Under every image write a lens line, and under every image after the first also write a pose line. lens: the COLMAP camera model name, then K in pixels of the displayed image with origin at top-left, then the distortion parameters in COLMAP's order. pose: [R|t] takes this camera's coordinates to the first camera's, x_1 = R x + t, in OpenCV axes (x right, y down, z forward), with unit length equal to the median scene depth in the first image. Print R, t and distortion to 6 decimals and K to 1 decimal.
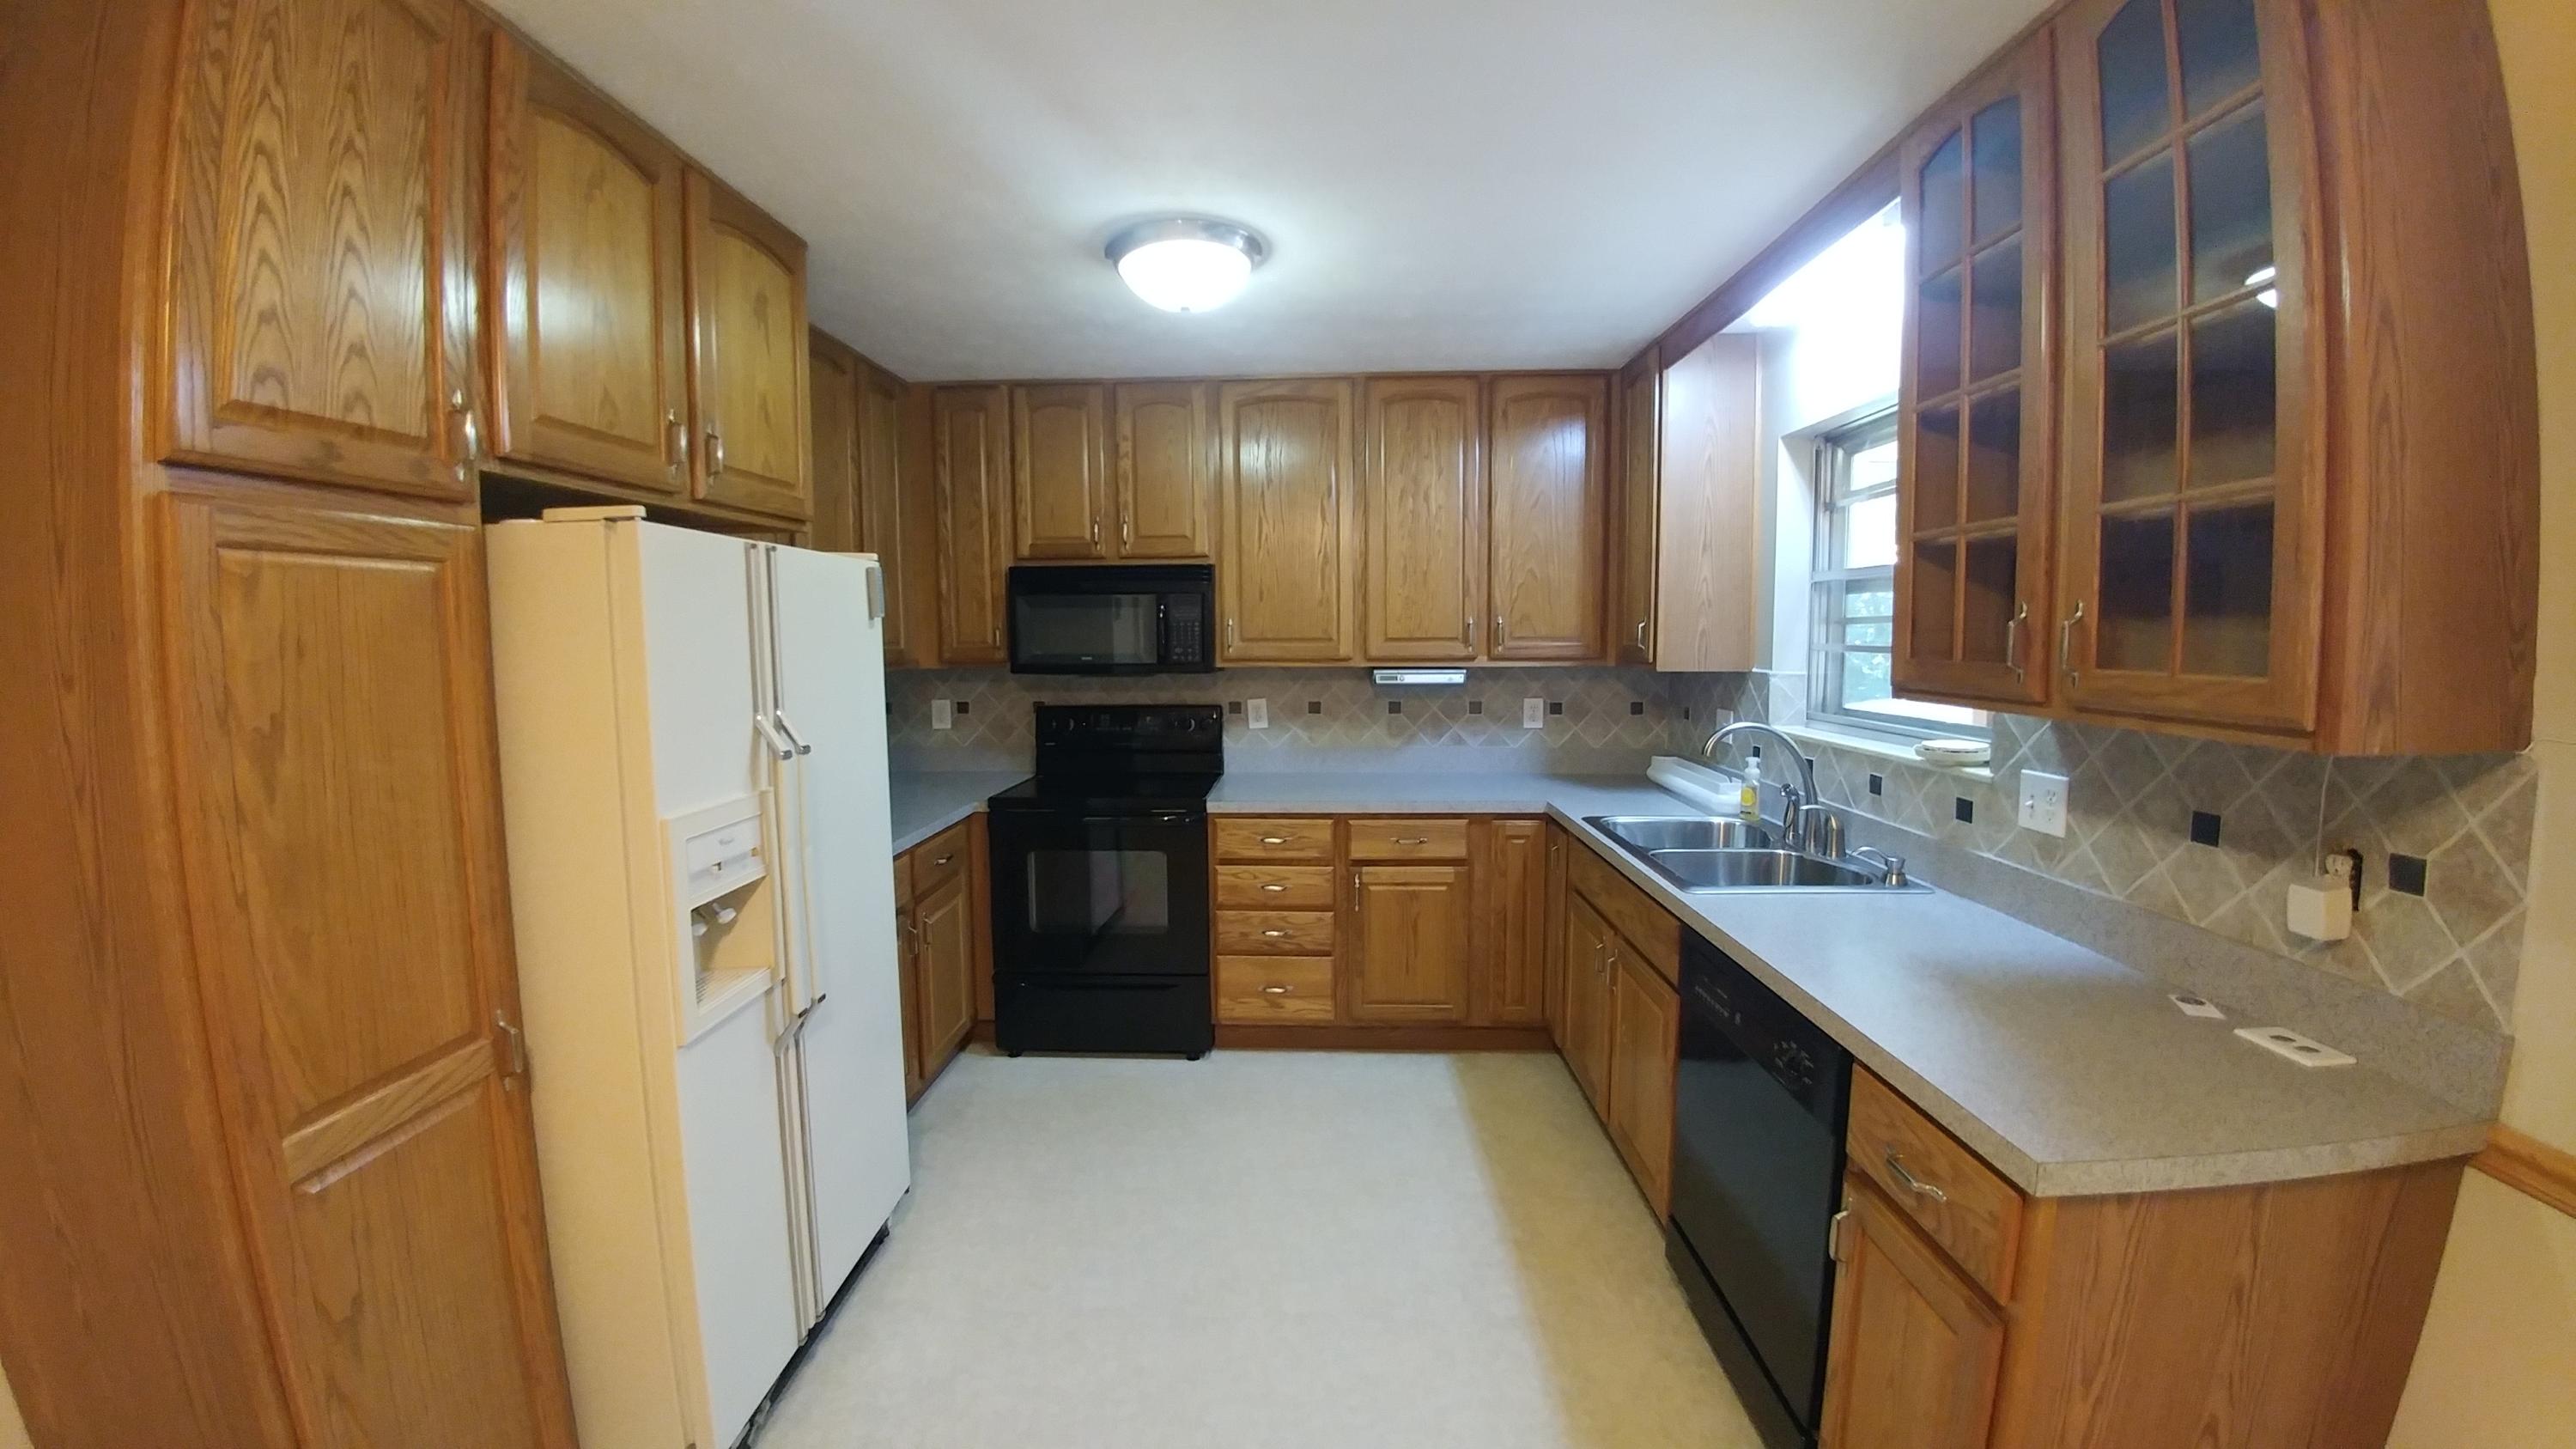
lens RADIAL K [[933.3, 0, 1278.0], [0, 933.3, 706.4], [0, 0, 1]] dist [-0.023434, -0.013704]
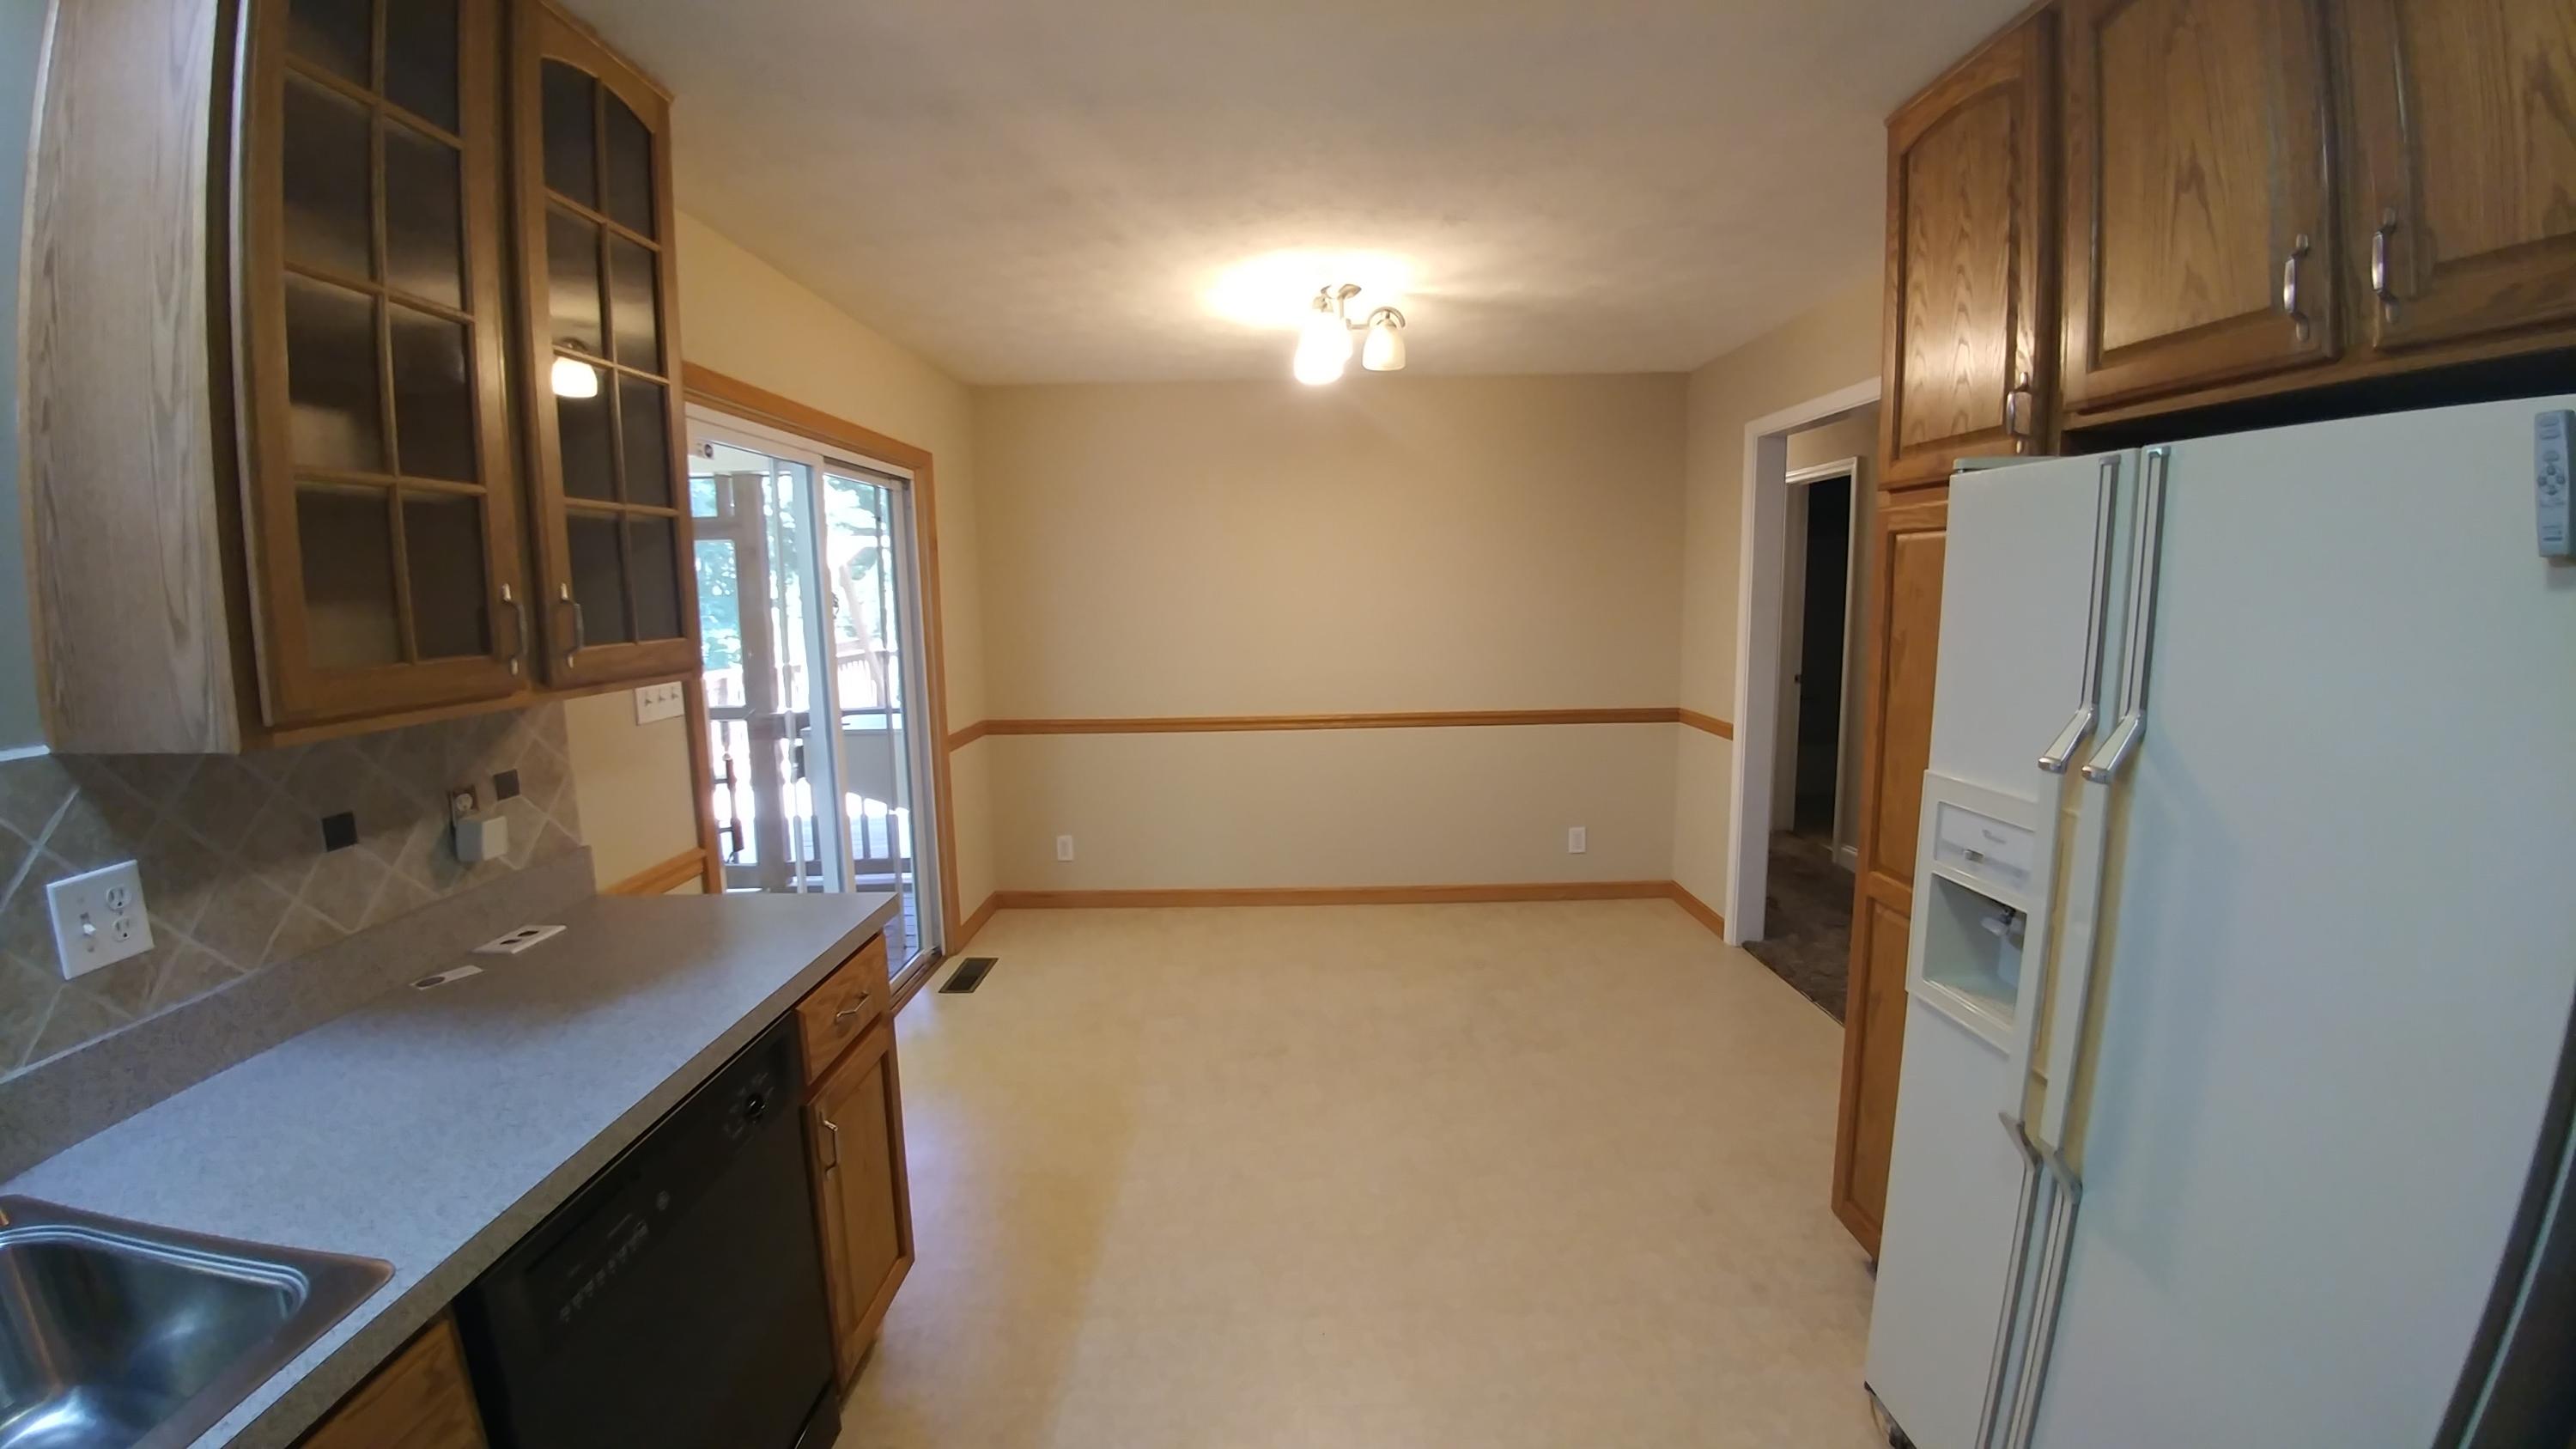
lens RADIAL K [[933.3, 0, 1278.0], [0, 933.3, 706.4], [0, 0, 1]] dist [-0.023434, -0.013704]
pose [[-0.999162, 0.025716, -0.031852, 0.084558], [0.018554, 0.978034, 0.207619, -0.178681], [0.036492, 0.206854, -0.977691, 2.042890]]
